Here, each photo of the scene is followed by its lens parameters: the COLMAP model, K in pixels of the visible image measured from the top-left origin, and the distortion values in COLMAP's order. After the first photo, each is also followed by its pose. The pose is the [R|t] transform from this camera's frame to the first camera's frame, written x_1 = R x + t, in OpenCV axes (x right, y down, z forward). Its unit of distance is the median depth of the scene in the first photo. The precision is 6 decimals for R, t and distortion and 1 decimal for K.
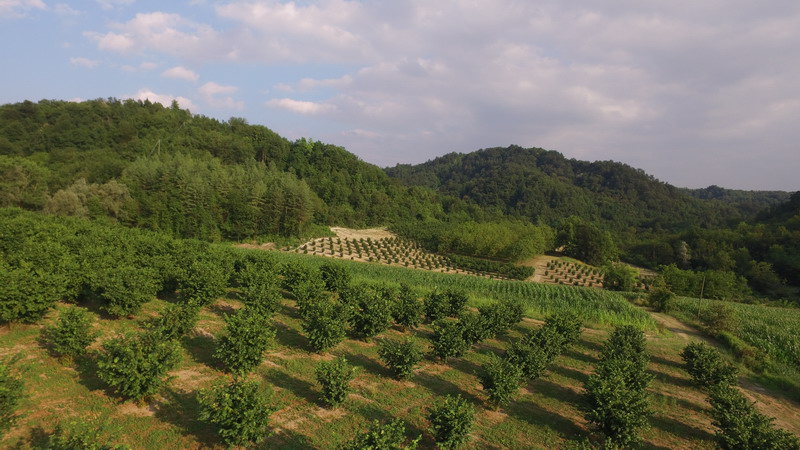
lens RADIAL K [[465.8, 0, 390.8], [0, 465.8, 226.6], [0, 0, 1]] dist [-0.124405, 0.088777]
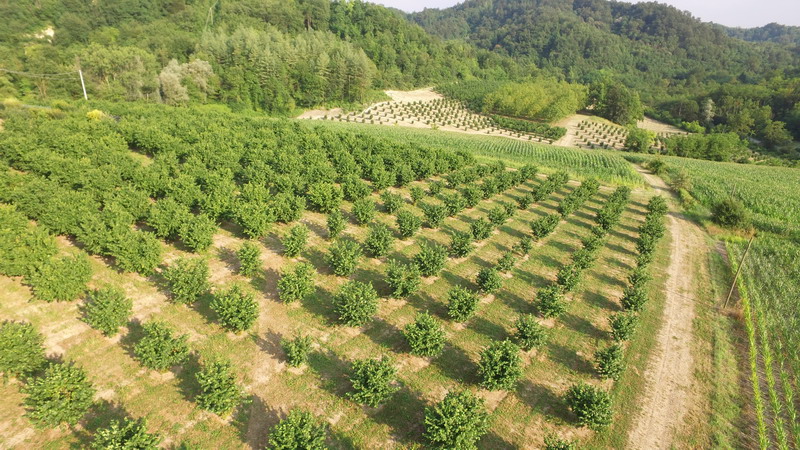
lens RADIAL K [[465.8, 0, 390.8], [0, 465.8, 226.6], [0, 0, 1]] dist [-0.124405, 0.088777]
pose [[0.998735, -0.007575, -0.049708, -0.050179], [0.023045, 0.947602, 0.318622, -0.034239], [0.044690, -0.319364, 0.946578, -0.124458]]
